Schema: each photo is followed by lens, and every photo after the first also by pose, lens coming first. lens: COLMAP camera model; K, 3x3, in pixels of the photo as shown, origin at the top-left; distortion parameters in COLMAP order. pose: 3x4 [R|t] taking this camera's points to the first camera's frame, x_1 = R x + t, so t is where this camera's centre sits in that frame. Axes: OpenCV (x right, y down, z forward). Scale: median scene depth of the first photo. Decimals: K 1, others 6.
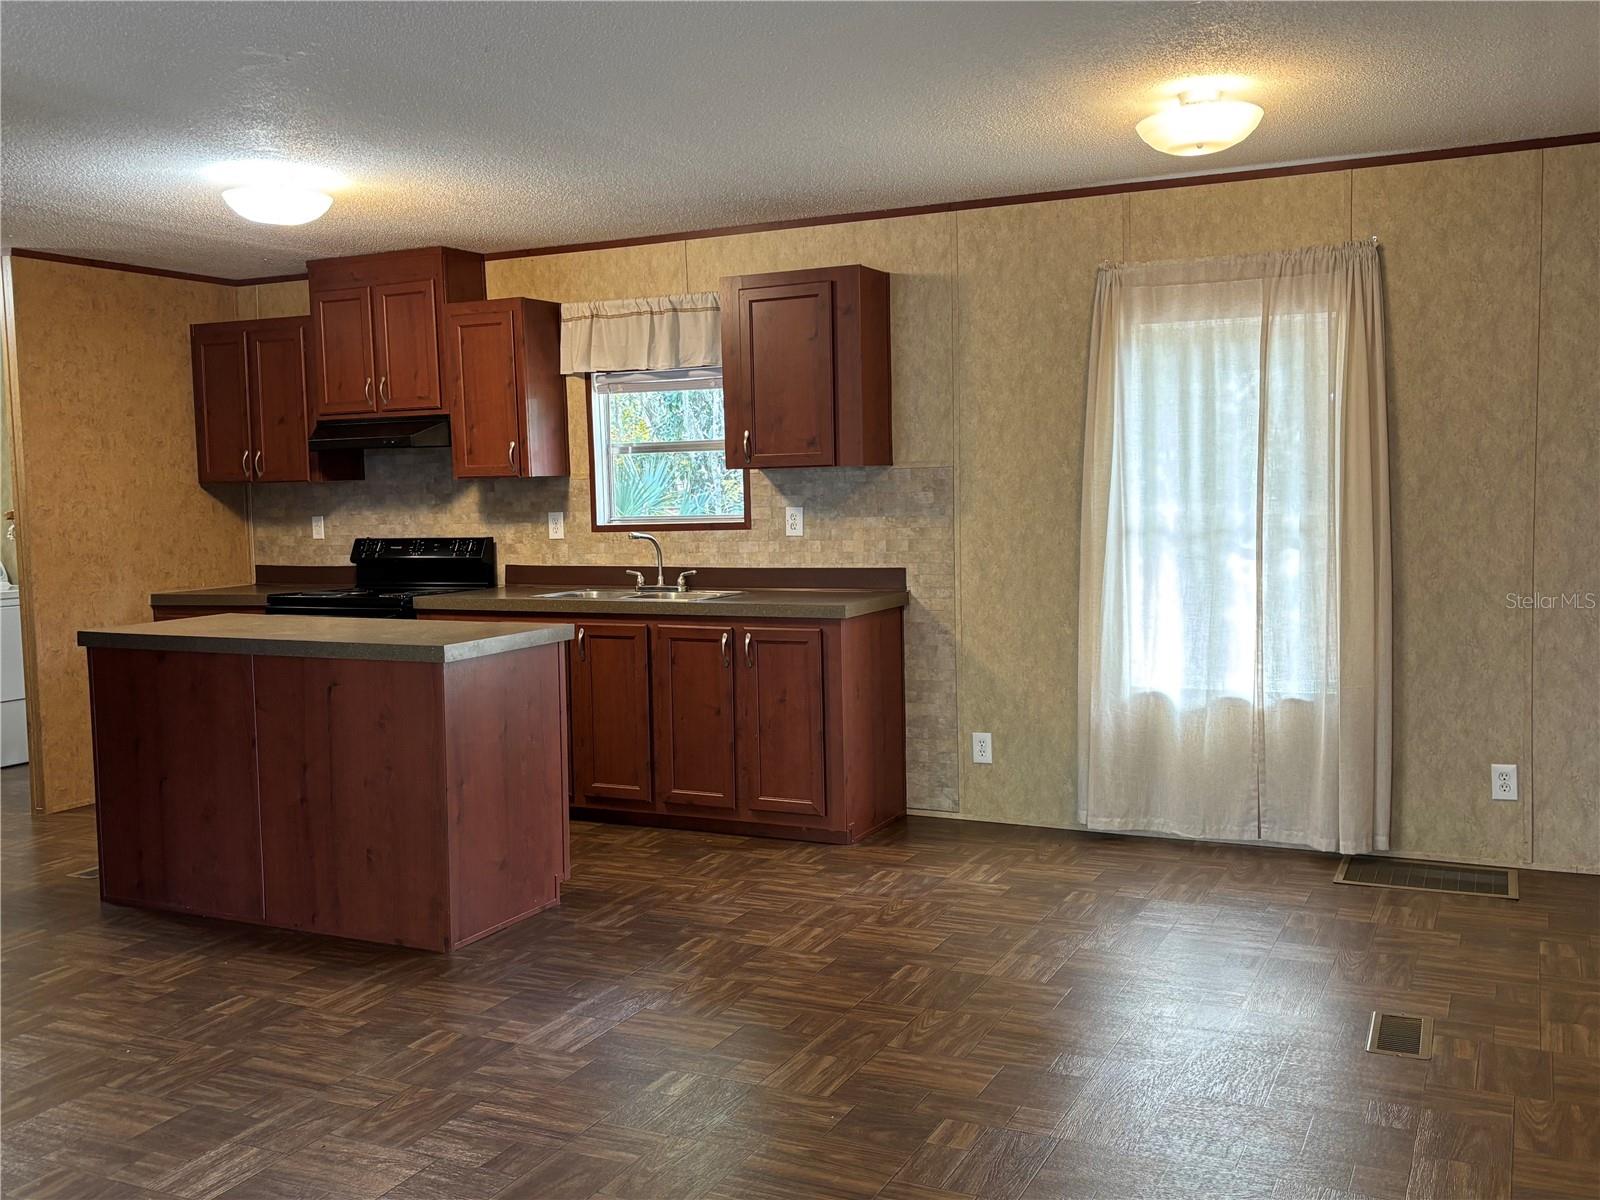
lens RADIAL K [[1469.0, 0, 800.0], [0, 1469.0, 600.0], [0, 0, 1]] dist [0.157324, -0.421213]
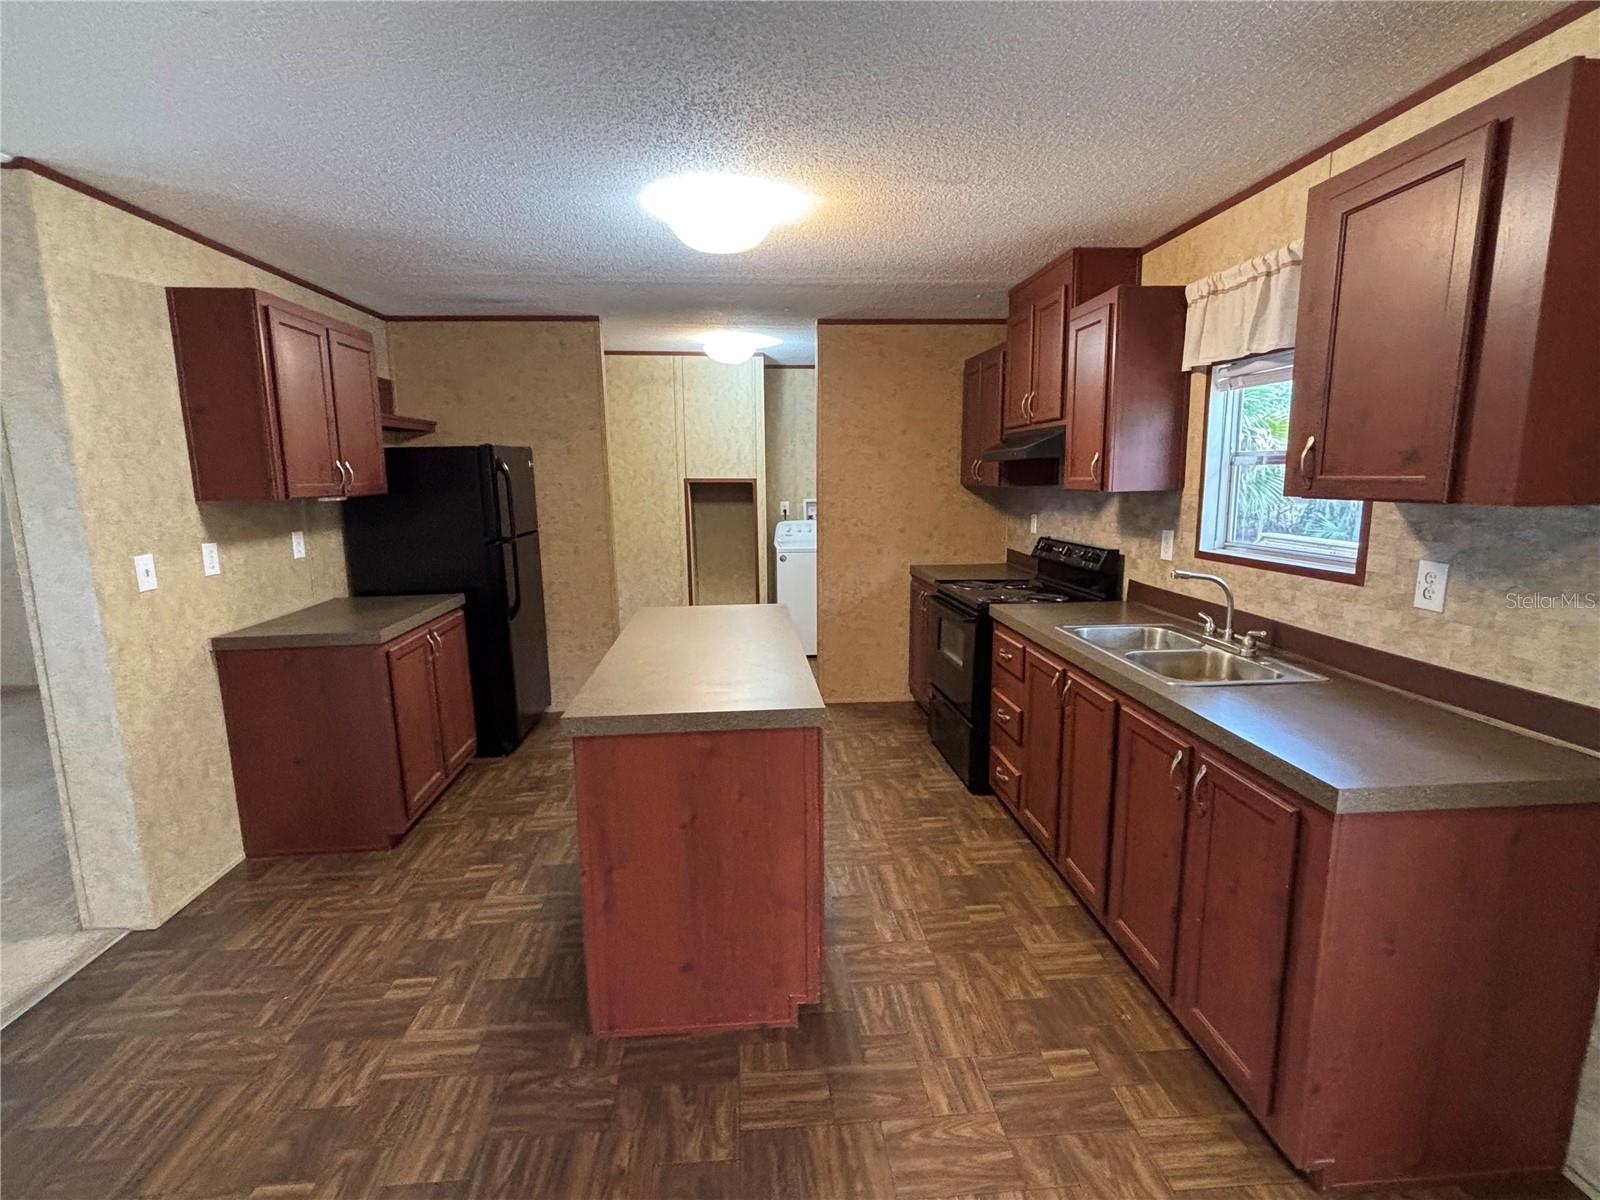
lens RADIAL K [[762.6, 0, 793.6], [0, 762.6, 597.8], [0, 0, 1]] dist [-0.000335, 0.000171]
pose [[0.498072, 0.155159, -0.853142, 0.135771], [-0.064624, 0.987767, 0.141915, -0.077805], [0.864725, -0.015551, 0.502006, 0.634707]]
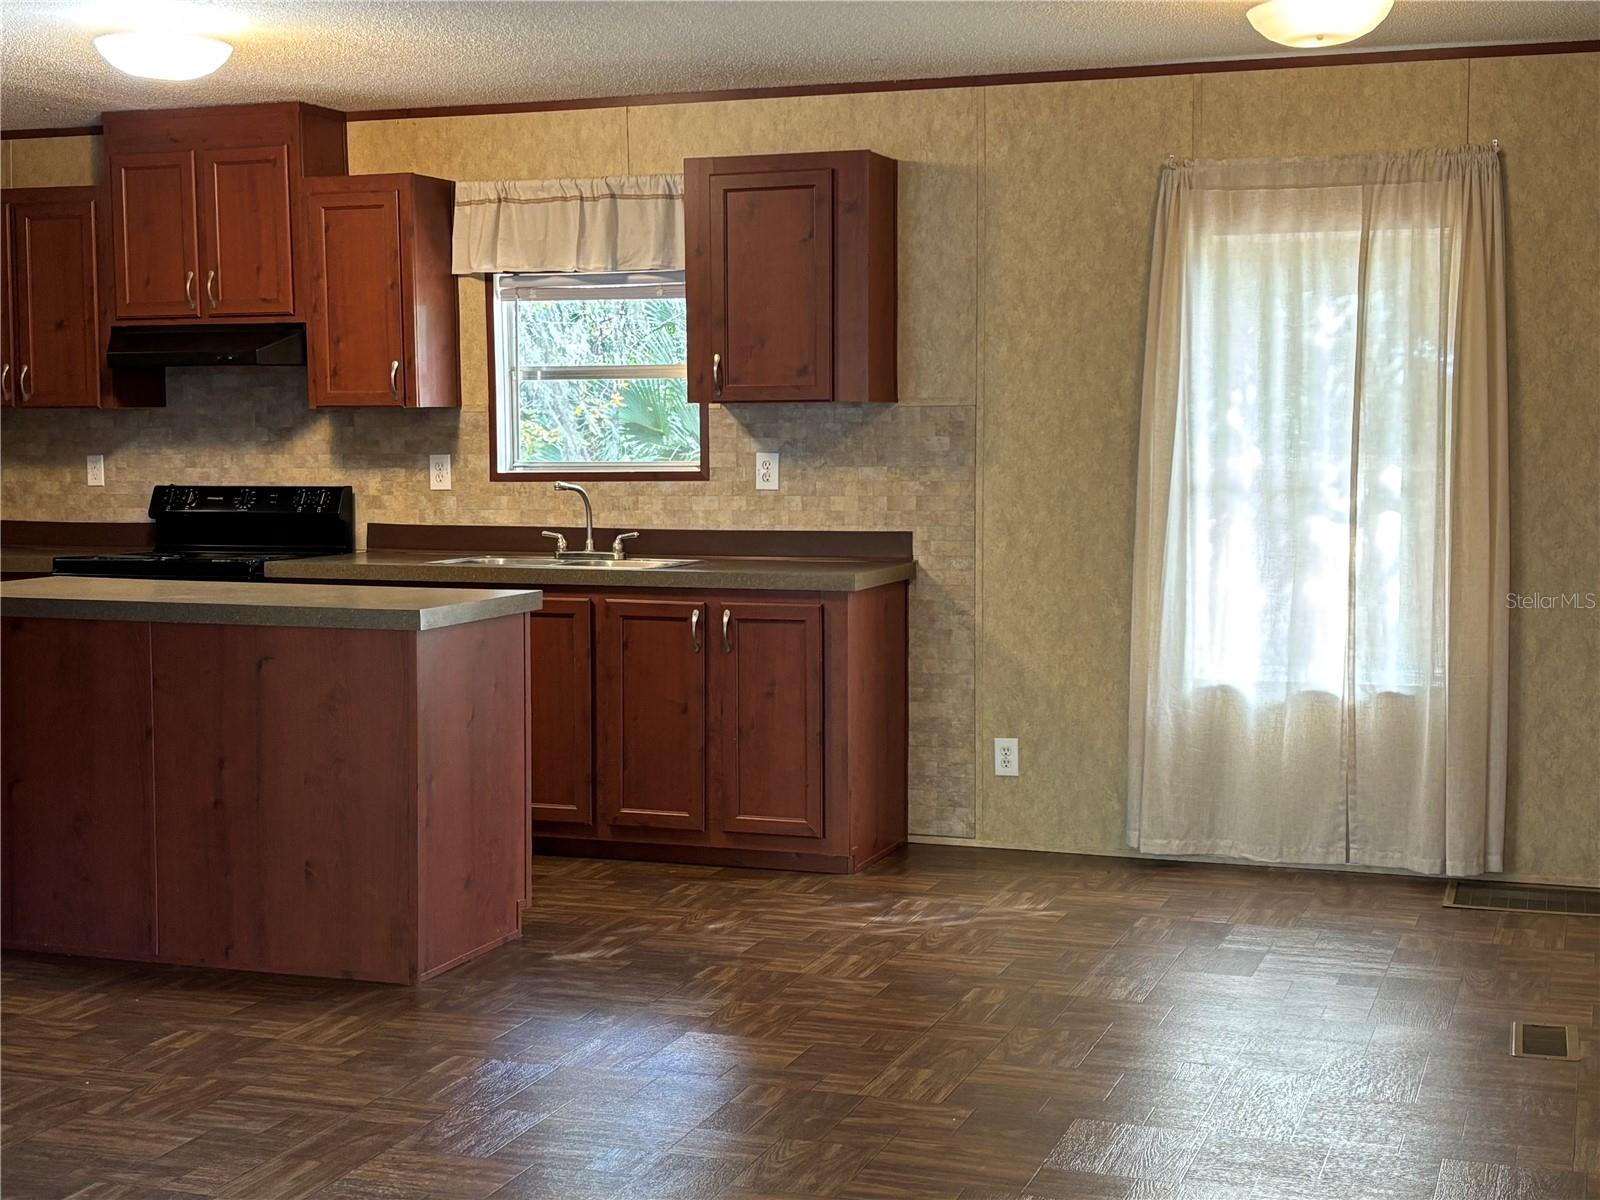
lens RADIAL K [[2214.6, 0, 797.5], [0, 2214.6, 615.0], [0, 0, 1]] dist [0.194775, -0.598016]
pose [[0.993677, 0.009365, 0.111889, -0.122361], [-0.009741, 0.999949, 0.002812, 0.020305], [-0.111857, -0.003884, 0.993717, -0.182782]]
